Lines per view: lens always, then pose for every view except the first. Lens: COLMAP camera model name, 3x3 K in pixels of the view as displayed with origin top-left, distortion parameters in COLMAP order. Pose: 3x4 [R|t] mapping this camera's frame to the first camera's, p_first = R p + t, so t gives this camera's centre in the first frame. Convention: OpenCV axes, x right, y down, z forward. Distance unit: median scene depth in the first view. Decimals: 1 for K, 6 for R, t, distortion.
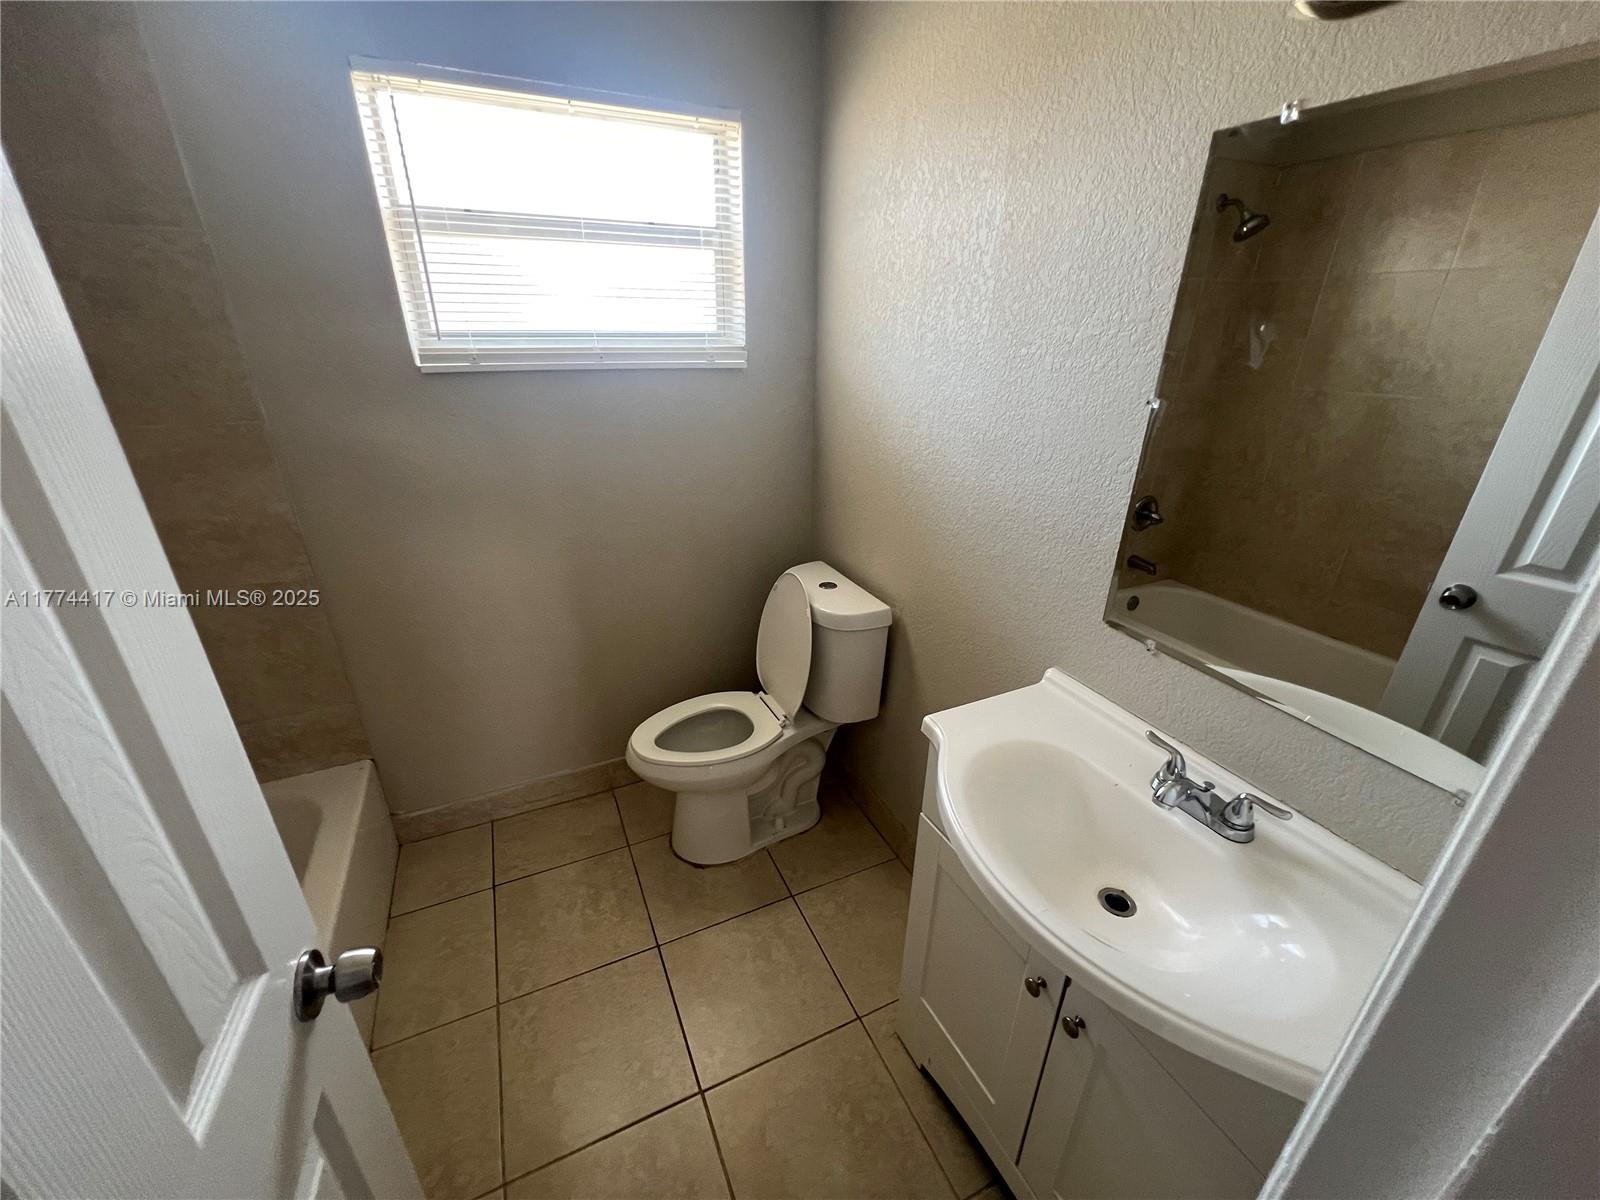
lens RADIAL K [[641.3, 0, 804.7], [0, 641.3, 601.0], [0, 0, 1]] dist [-0.008344, -0.000218]
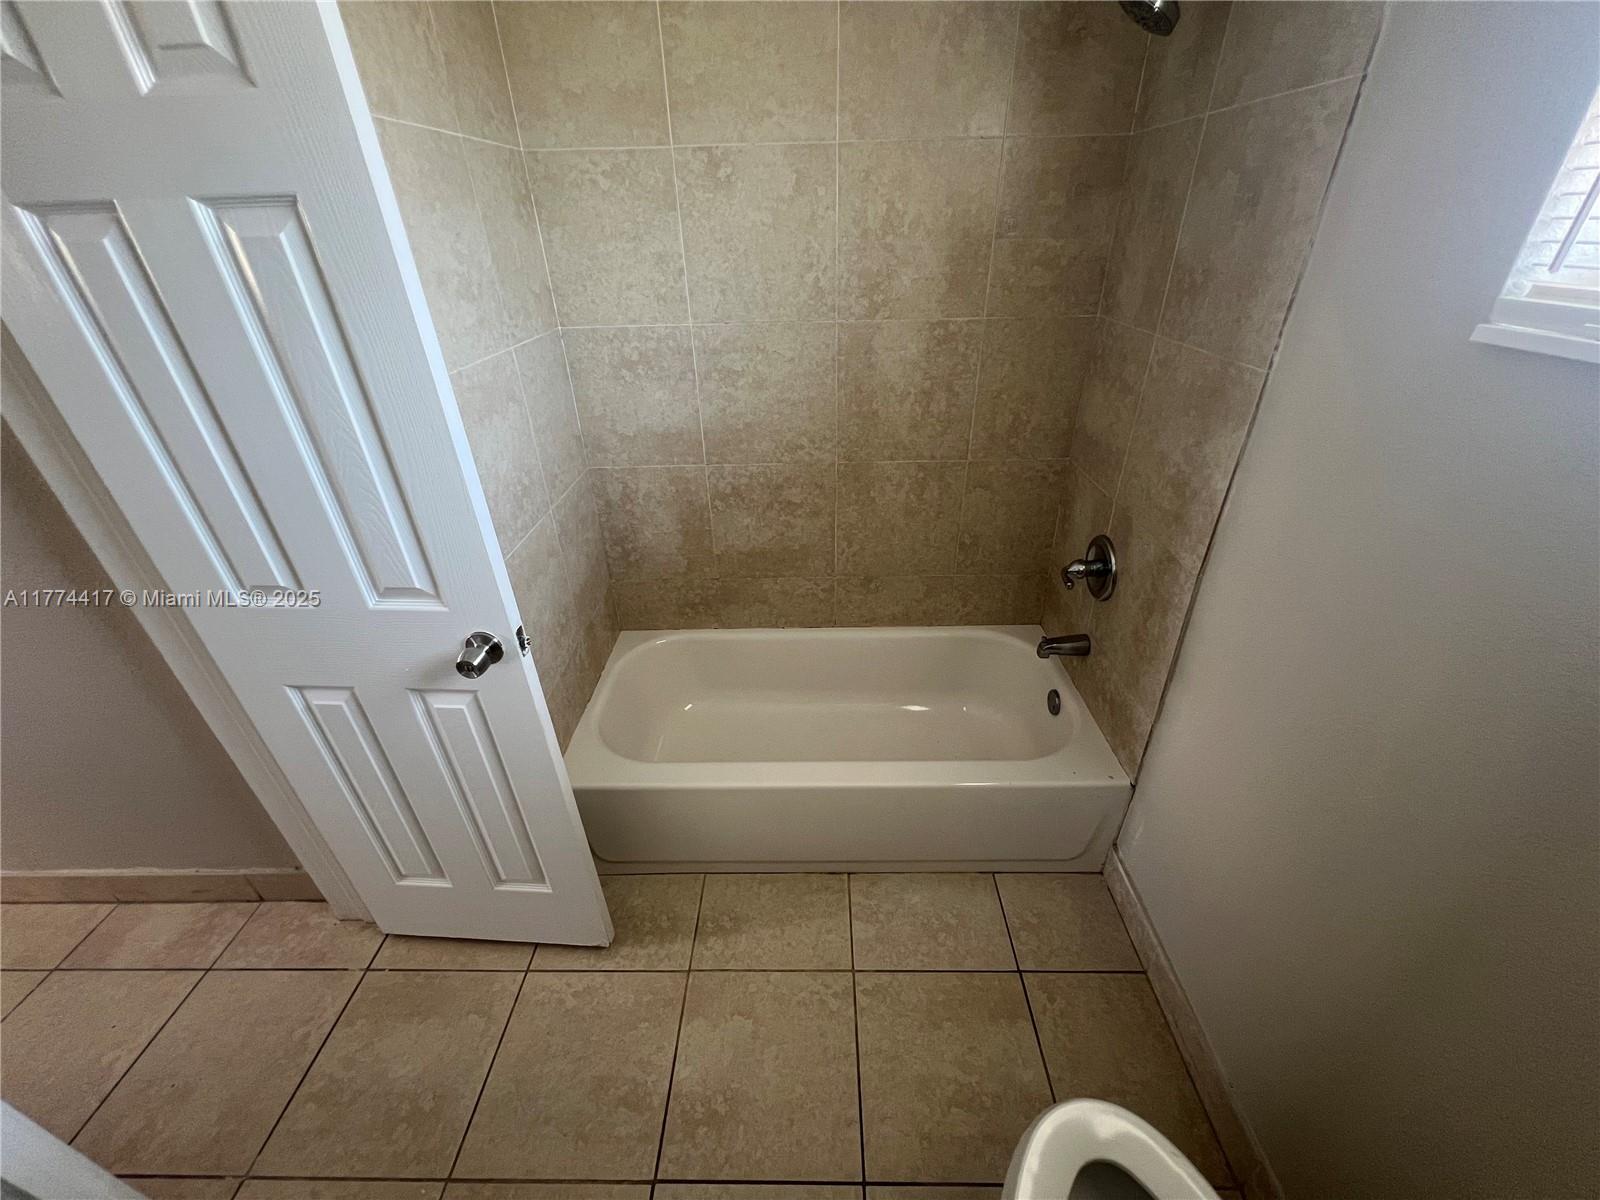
lens RADIAL K [[641.3, 0, 805.5], [0, 641.3, 595.9], [0, 0, 1]] dist [-0.008344, -0.000218]
pose [[-0.440332, 0.459368, -0.771420, 0.042319], [-0.342134, 0.708521, 0.617205, -0.355807], [0.830092, 0.535704, -0.154819, 0.788467]]
